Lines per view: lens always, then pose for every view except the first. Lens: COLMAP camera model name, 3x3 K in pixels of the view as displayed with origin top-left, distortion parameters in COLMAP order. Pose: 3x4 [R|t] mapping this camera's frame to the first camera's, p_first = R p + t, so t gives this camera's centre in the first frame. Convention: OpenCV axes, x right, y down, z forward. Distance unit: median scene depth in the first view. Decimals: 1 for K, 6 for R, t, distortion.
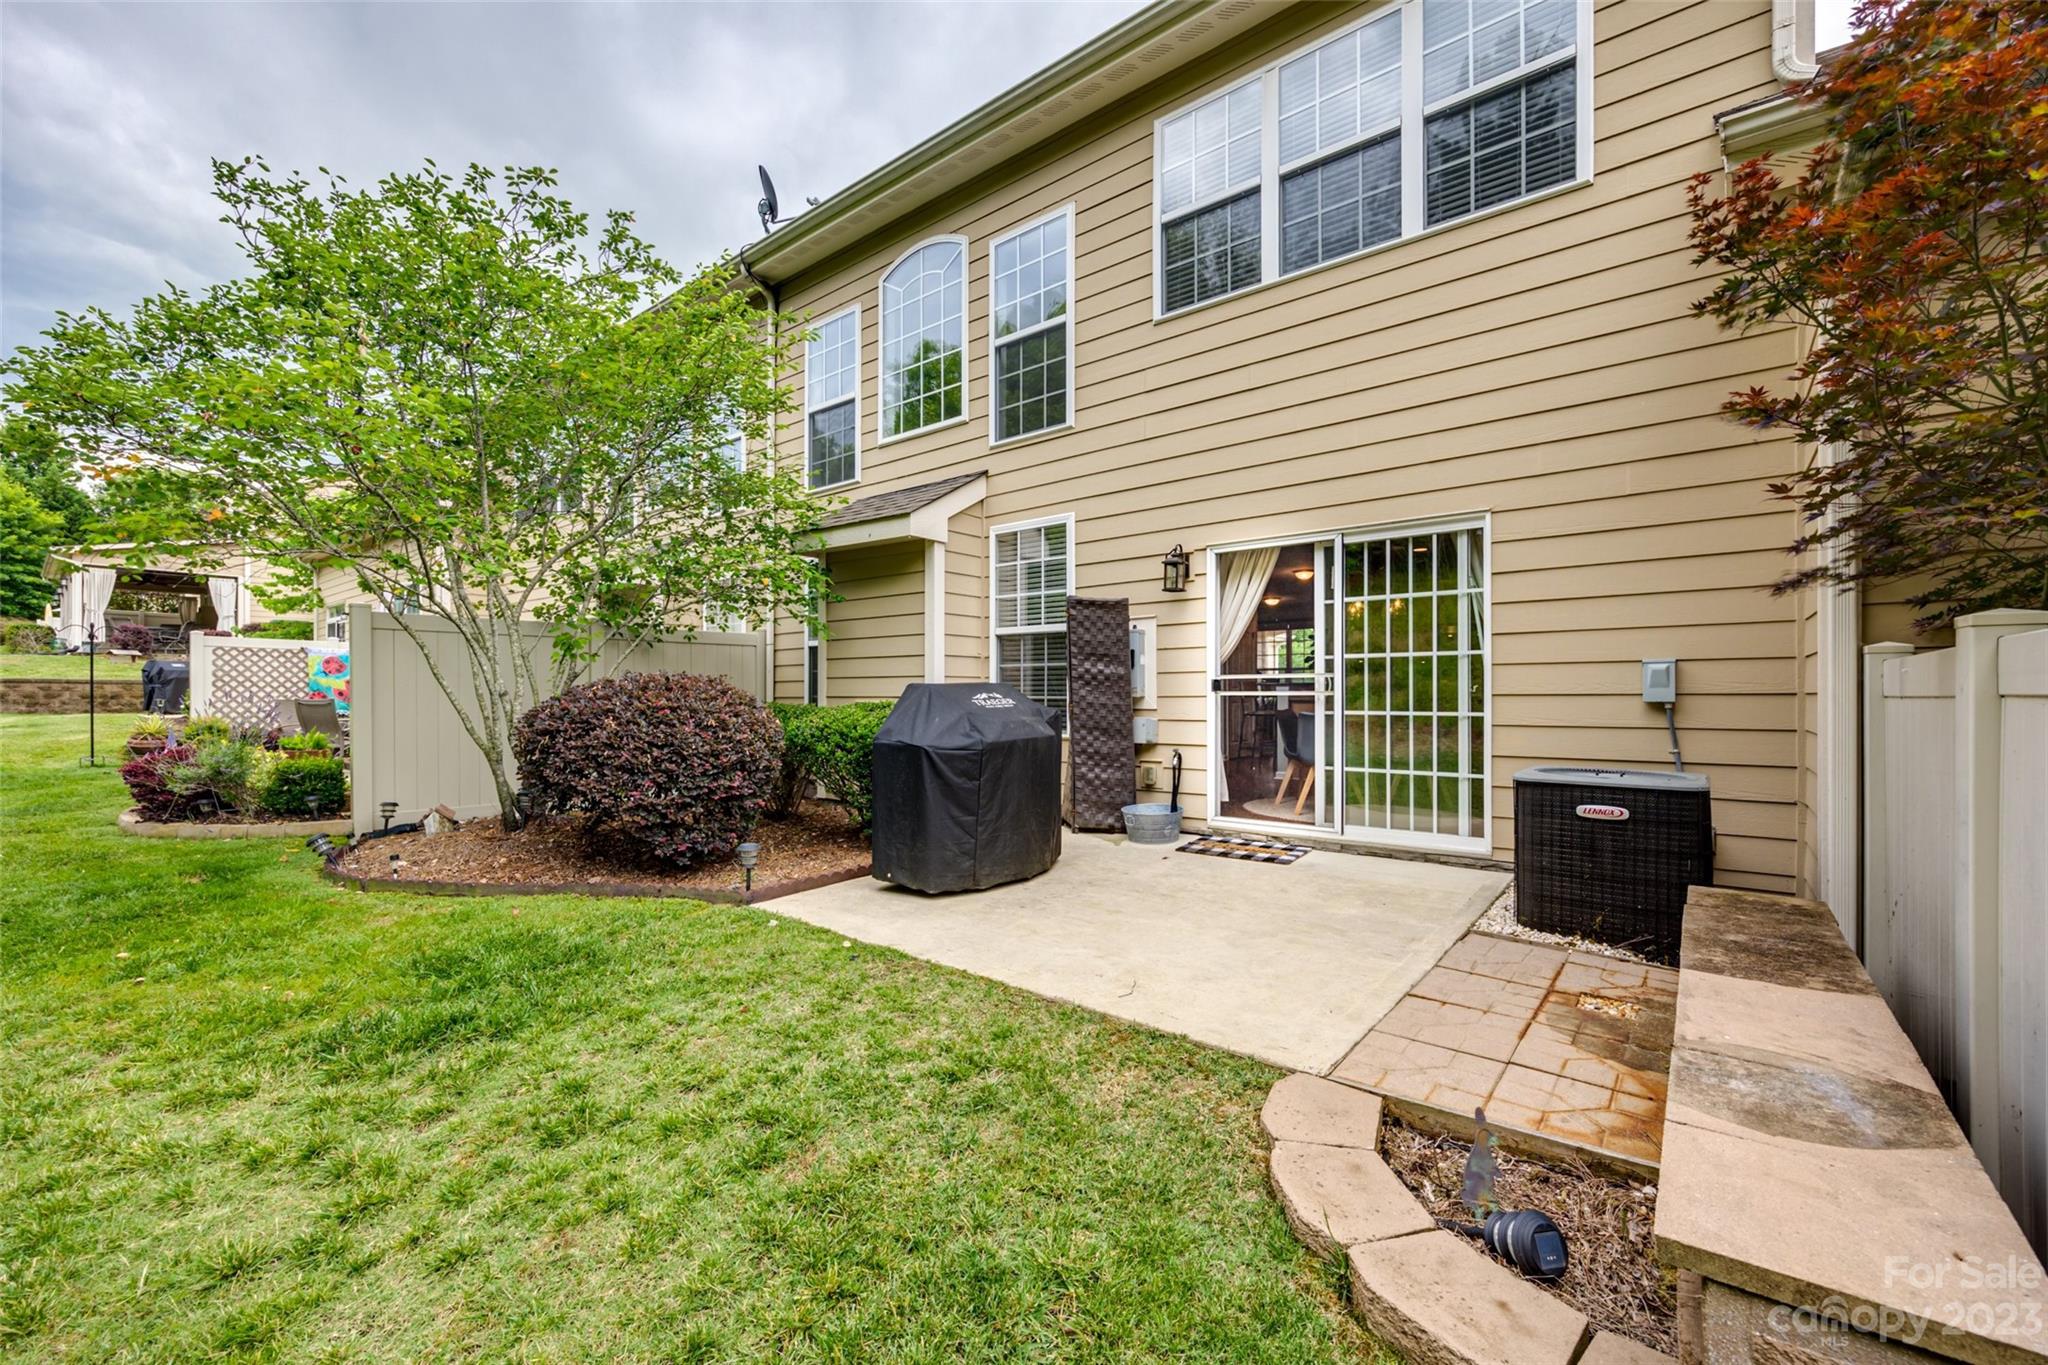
lens RADIAL K [[824.7, 0, 1022.1], [0, 824.7, 679.3], [0, 0, 1]] dist [-0.001972, -0.000168]
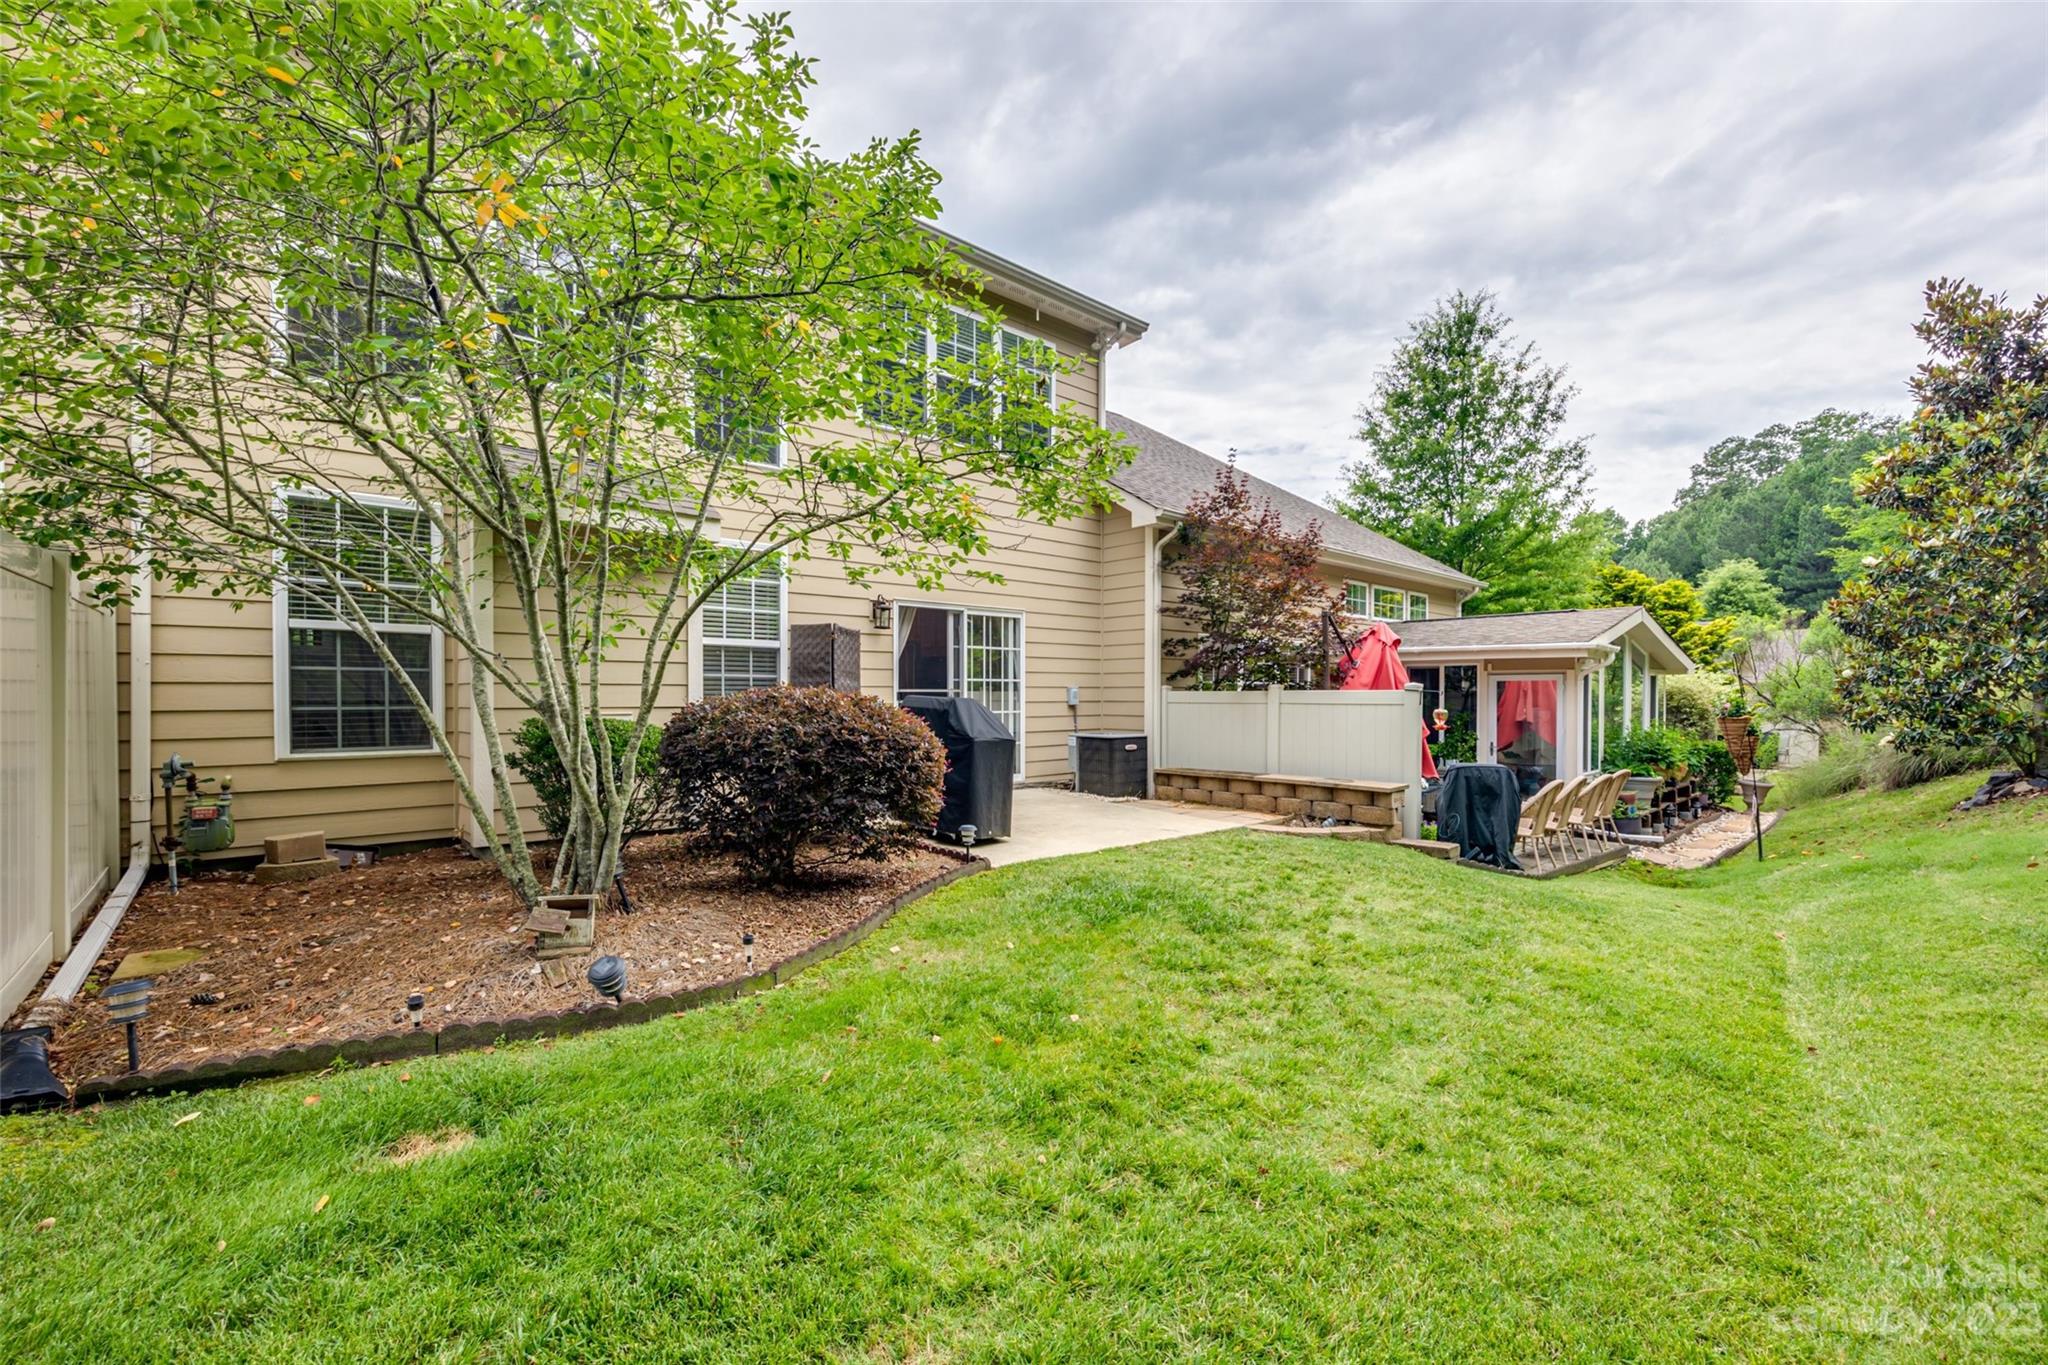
lens RADIAL K [[824.7, 0, 1022.1], [0, 824.7, 679.3], [0, 0, 1]] dist [-0.001972, -0.000168]
pose [[0.136555, 0.007461, 0.990604, -1.172660], [-0.026033, 0.999653, -0.003941, -0.022632], [-0.990290, -0.025250, 0.136702, 0.580680]]
